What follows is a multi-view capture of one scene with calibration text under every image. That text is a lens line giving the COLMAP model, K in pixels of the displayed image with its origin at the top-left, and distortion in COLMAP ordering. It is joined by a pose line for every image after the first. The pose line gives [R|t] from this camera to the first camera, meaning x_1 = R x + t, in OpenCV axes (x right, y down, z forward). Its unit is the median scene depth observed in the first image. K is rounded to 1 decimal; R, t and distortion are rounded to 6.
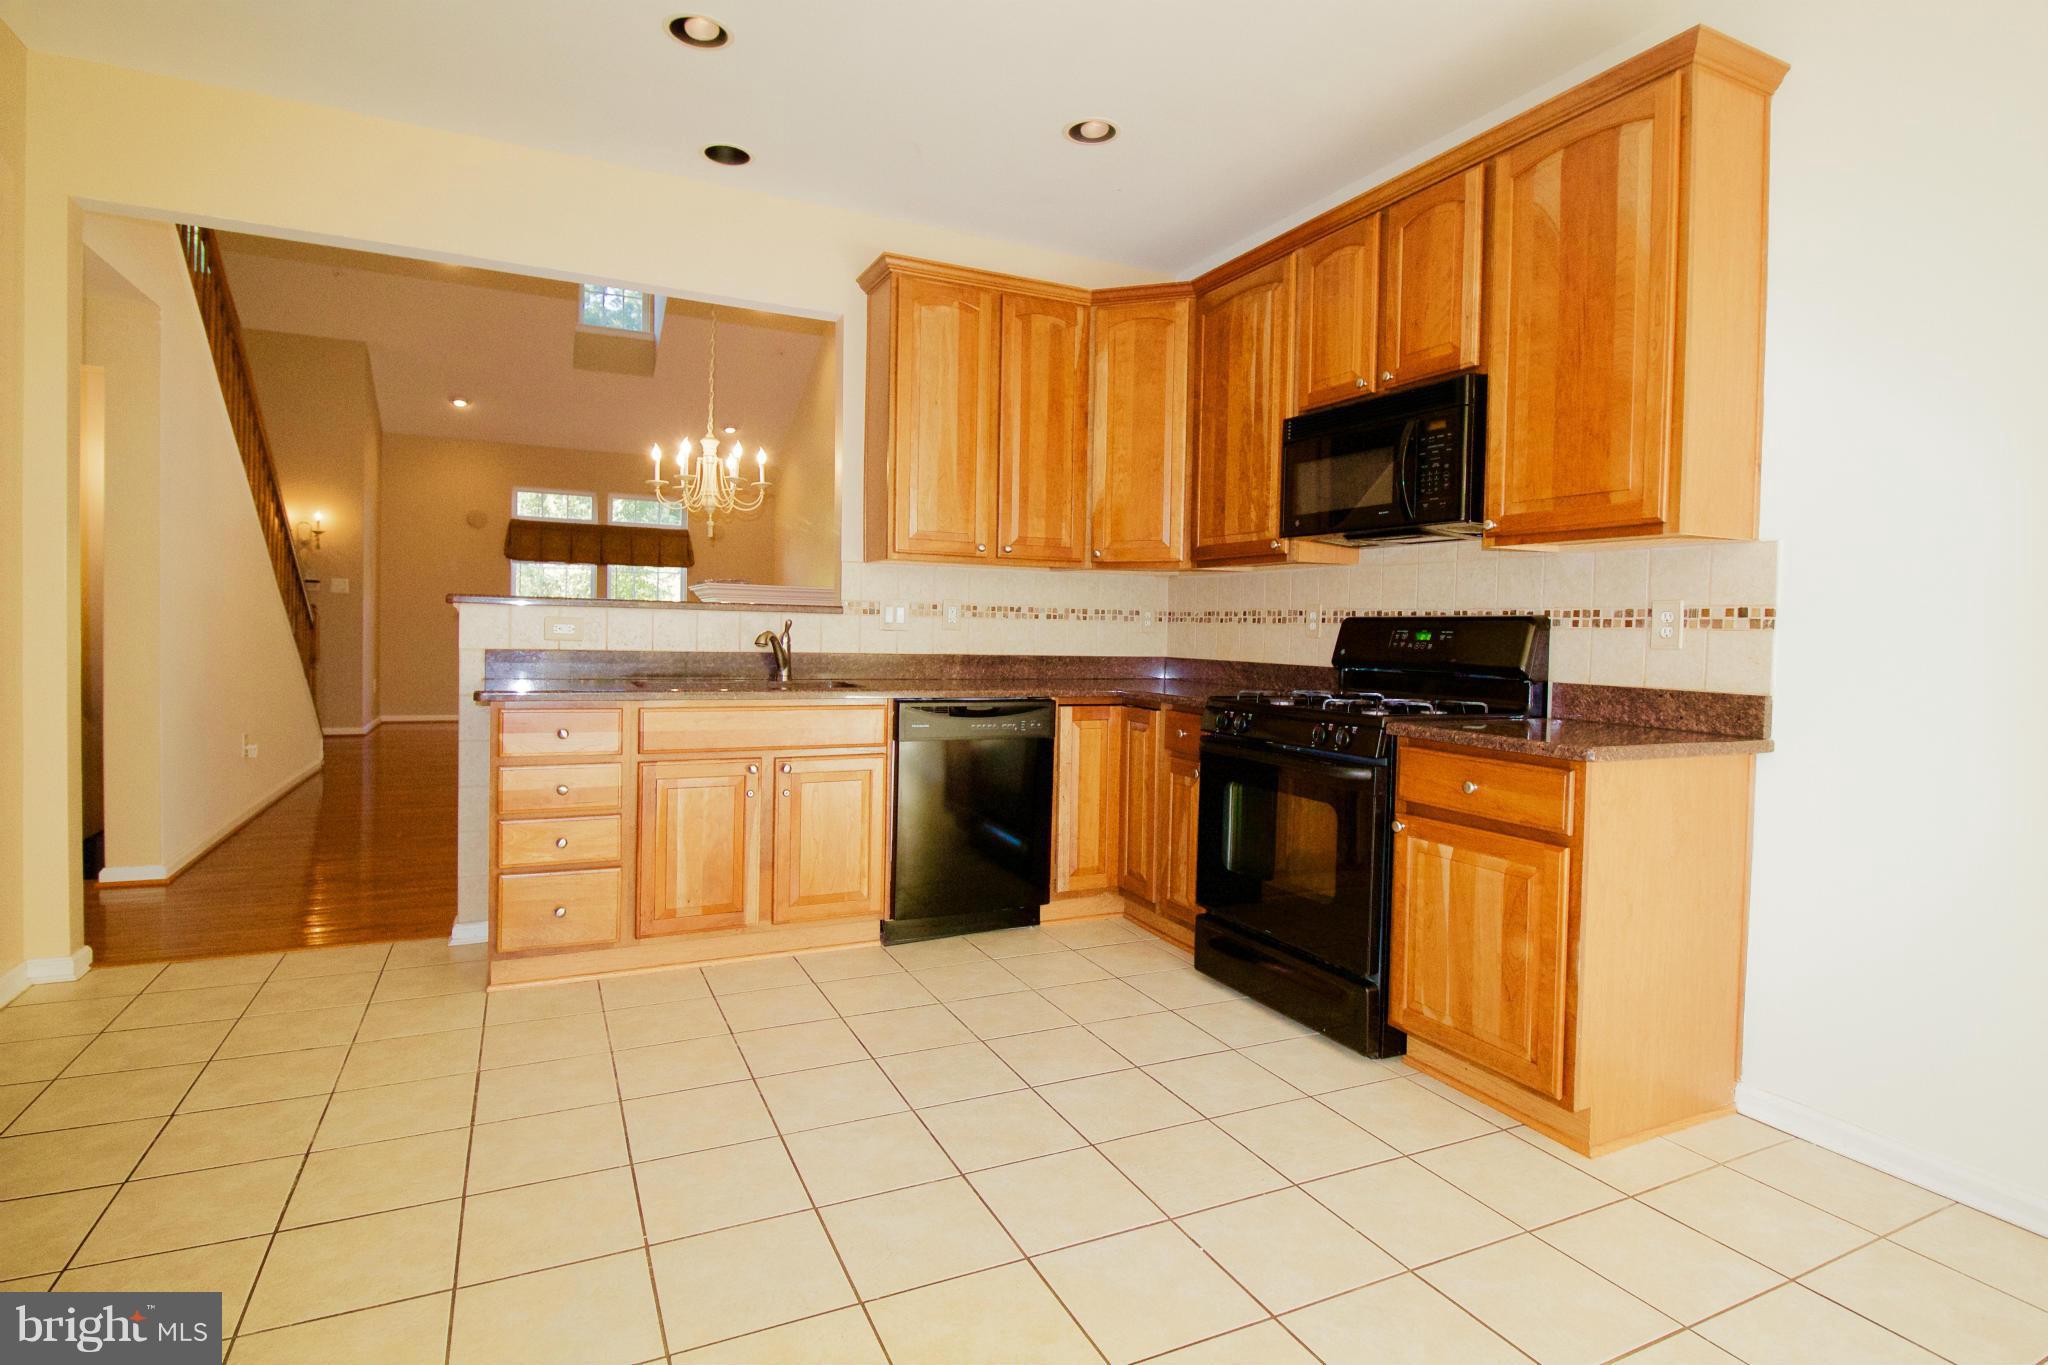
lens RADIAL K [[1032.3, 0, 1022.1], [0, 1032.3, 652.7], [0, 0, 1]] dist [-0.003990, -0.000485]
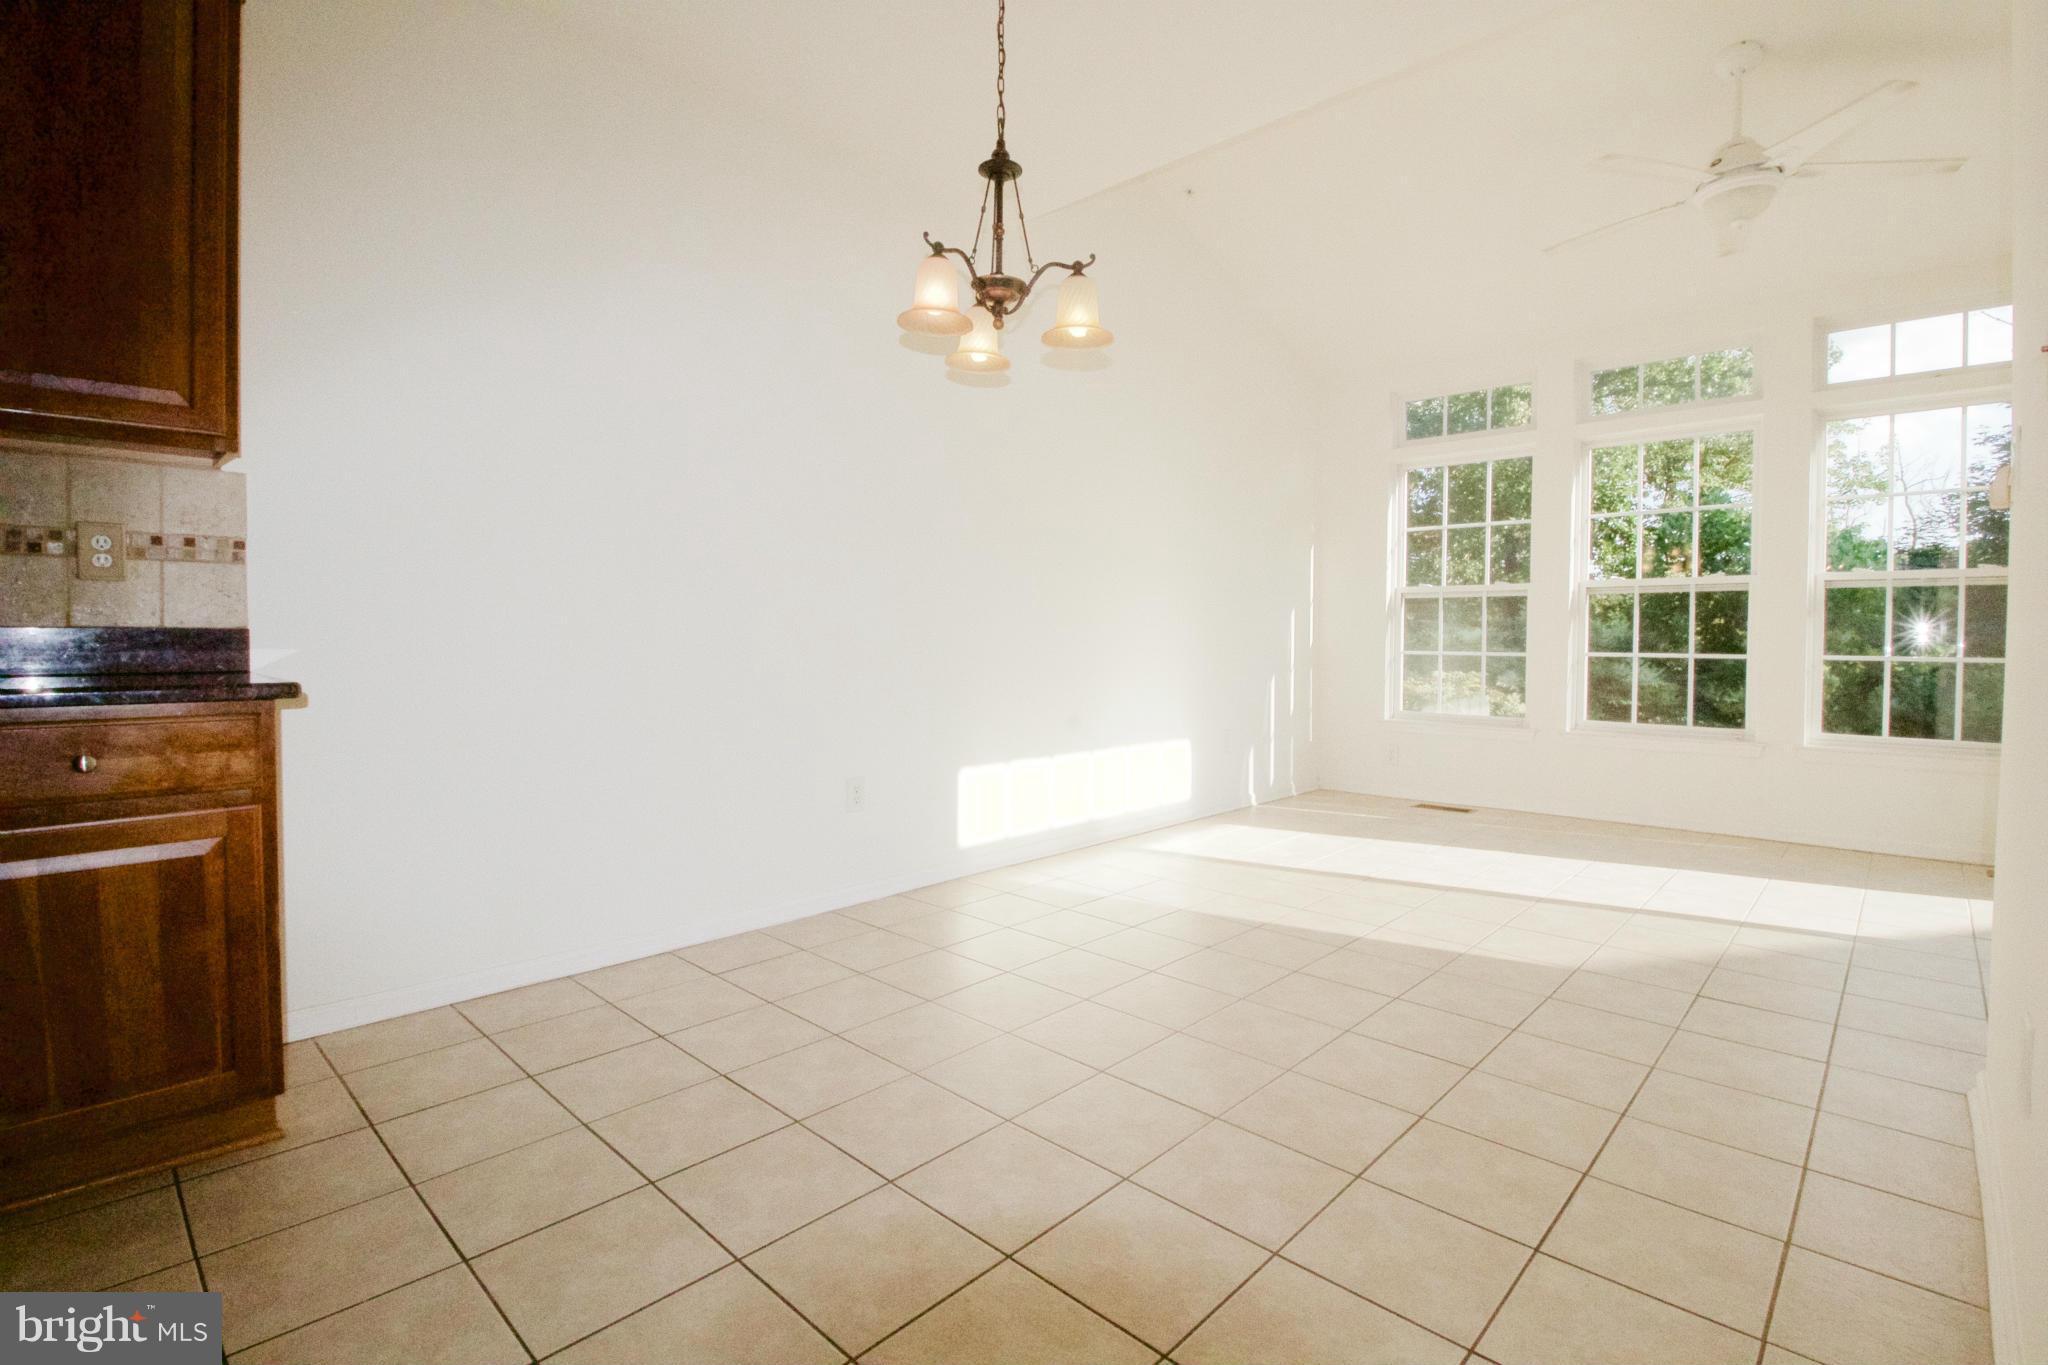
lens RADIAL K [[950.6, 0, 1028.2], [0, 950.6, 660.7], [0, 0, 1]] dist [-0.000018, -0.011496]
pose [[-0.352741, -0.045449, 0.934617, -0.273811], [0.014091, 0.998448, 0.053871, 0.023193], [-0.935615, 0.032172, -0.351554, 0.419162]]
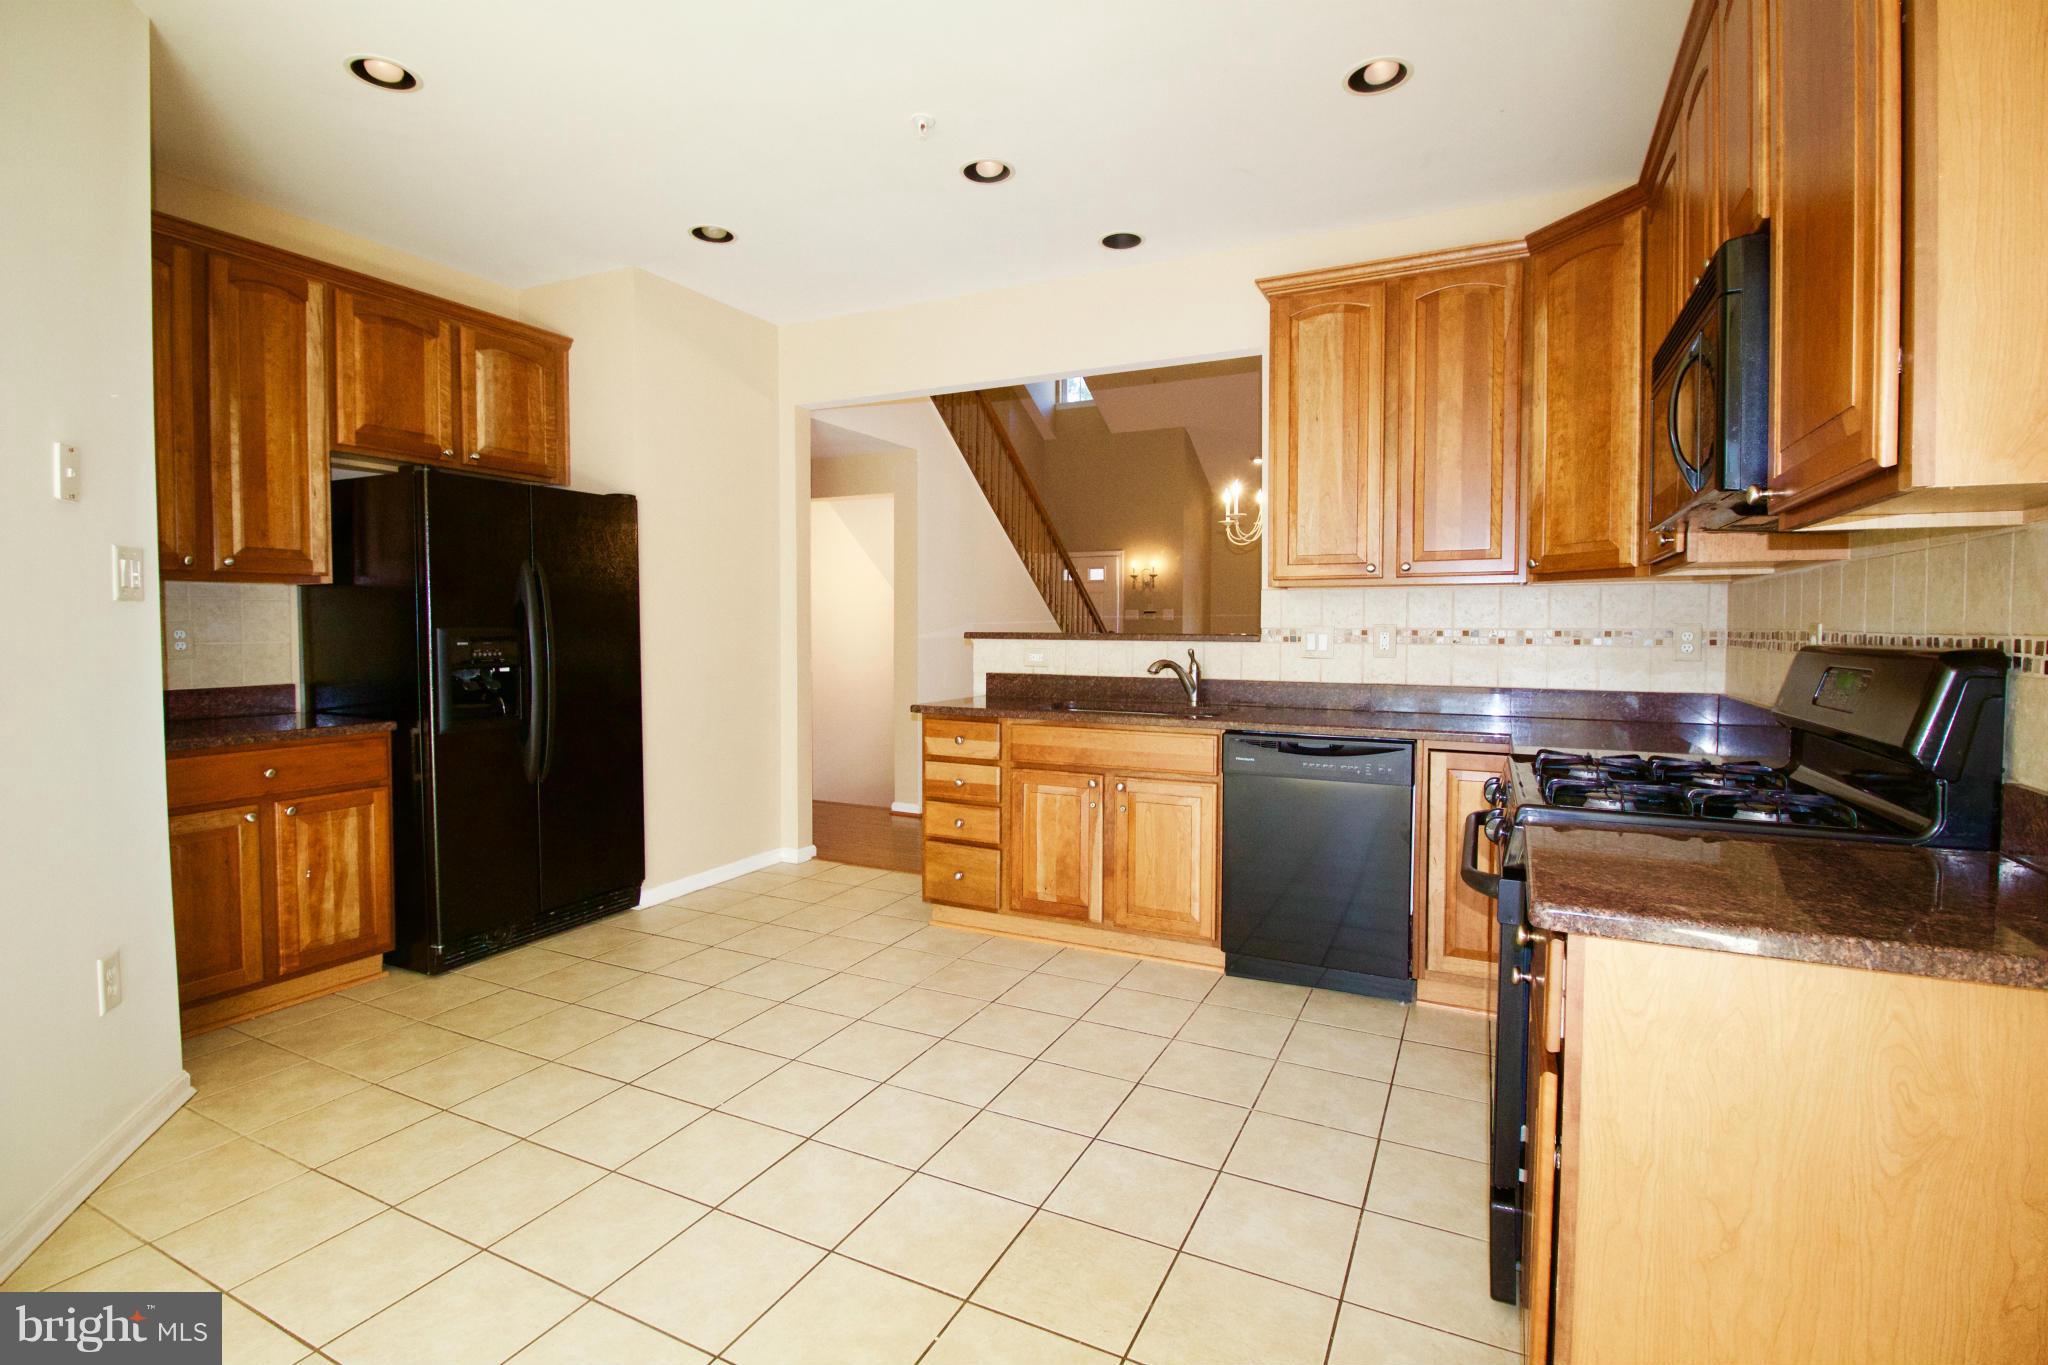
lens RADIAL K [[950.6, 0, 1028.2], [0, 950.6, 660.7], [0, 0, 1]] dist [-0.000018, -0.011496]
pose [[0.619316, 0.008223, -0.785099, 0.476416], [-0.008720, 0.999956, 0.003595, -0.023479], [0.785093, 0.004620, 0.619360, 0.277027]]
